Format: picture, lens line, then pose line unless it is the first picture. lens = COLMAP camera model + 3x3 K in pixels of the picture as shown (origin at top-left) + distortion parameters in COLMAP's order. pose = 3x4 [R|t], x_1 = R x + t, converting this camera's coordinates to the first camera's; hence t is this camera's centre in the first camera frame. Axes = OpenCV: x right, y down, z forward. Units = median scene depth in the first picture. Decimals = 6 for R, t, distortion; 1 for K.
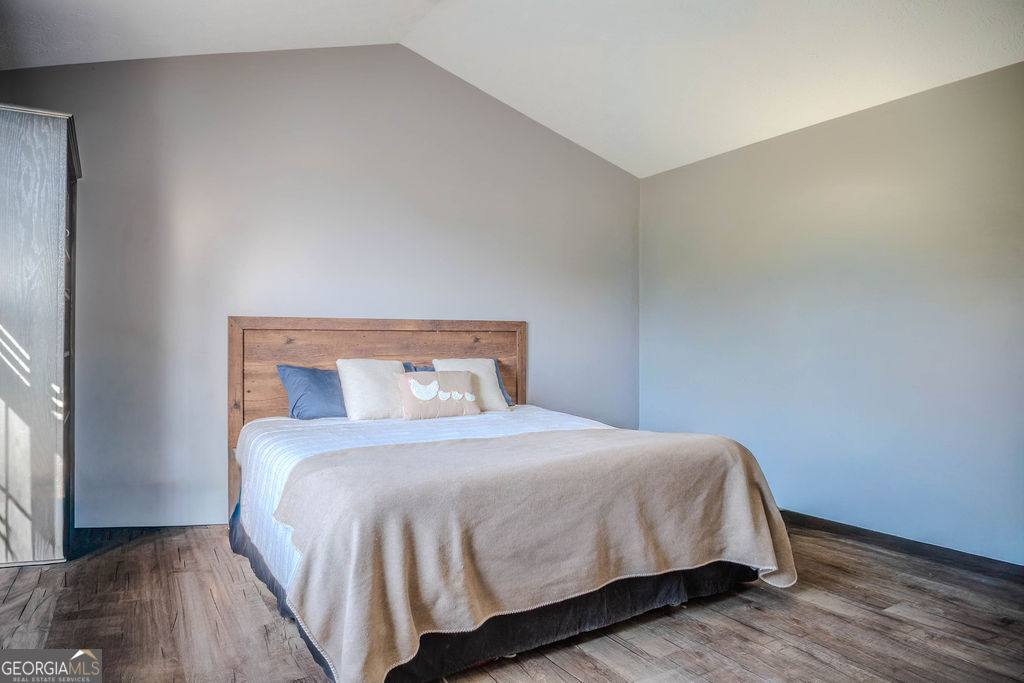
lens RADIAL K [[643.2, 0, 511.0], [0, 643.2, 333.7], [0, 0, 1]] dist [0.064549, -0.082167]
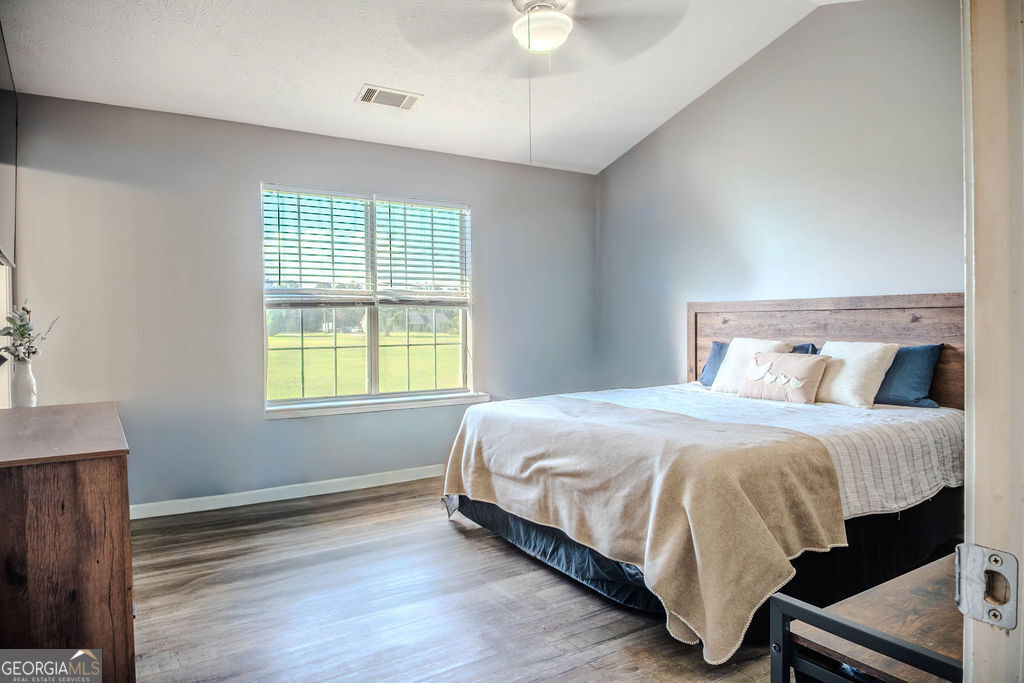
lens RADIAL K [[643.2, 0, 511.0], [0, 643.2, 333.7], [0, 0, 1]] dist [0.064549, -0.082167]
pose [[0.025064, 0.019510, -0.999495, 0.847675], [0.020898, 0.999581, 0.020035, 0.001412], [0.999467, -0.021389, 0.024645, 0.572713]]
